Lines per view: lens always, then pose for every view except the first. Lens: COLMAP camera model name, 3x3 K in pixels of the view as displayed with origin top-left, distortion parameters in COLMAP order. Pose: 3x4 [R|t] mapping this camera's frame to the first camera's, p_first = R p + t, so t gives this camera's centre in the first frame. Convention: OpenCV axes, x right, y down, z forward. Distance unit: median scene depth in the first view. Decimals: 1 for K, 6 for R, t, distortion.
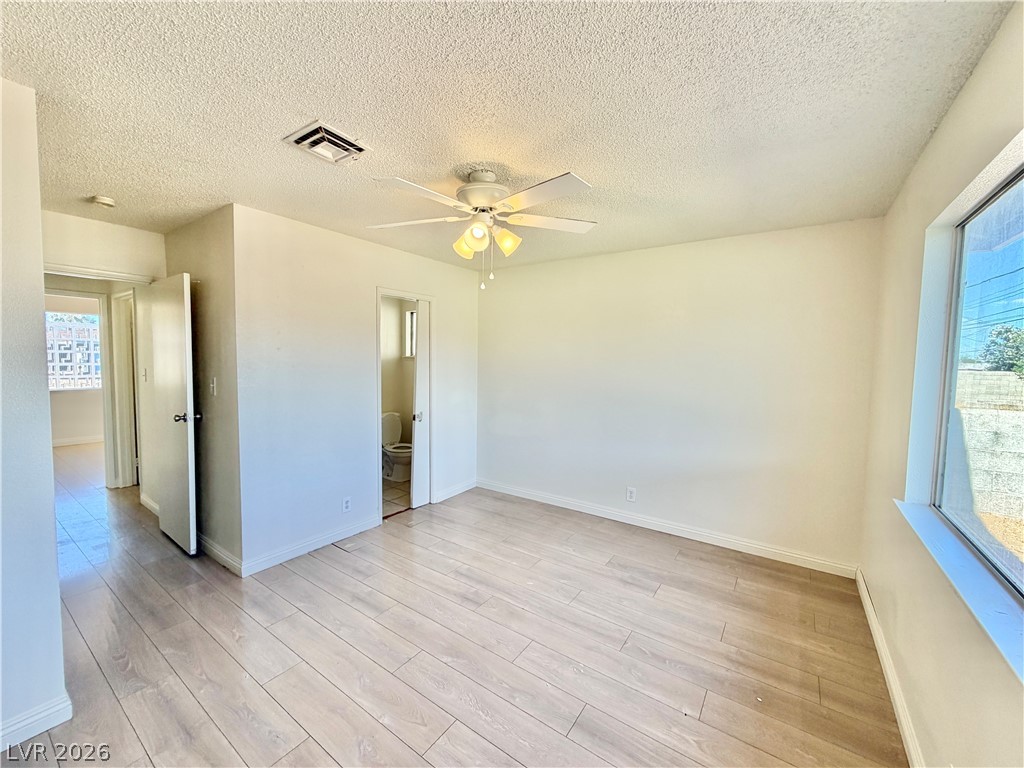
lens RADIAL K [[409.9, 0, 510.5], [0, 409.9, 384.7], [0, 0, 1]] dist [0.001007, -0.000138]
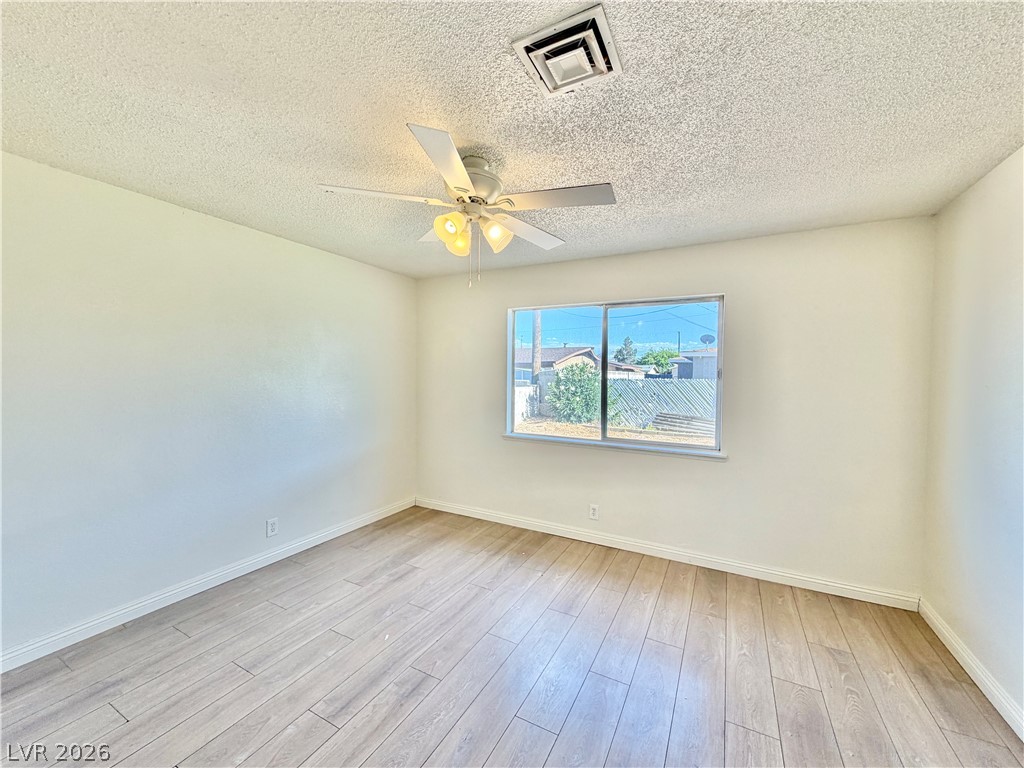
lens RADIAL K [[409.9, 0, 509.2], [0, 409.9, 379.0], [0, 0, 1]] dist [0.001007, -0.000138]
pose [[-0.116272, -0.030284, 0.992756, -0.778321], [0.048063, 0.998192, 0.036080, -0.051172], [-0.992054, 0.051910, -0.114607, 0.818429]]
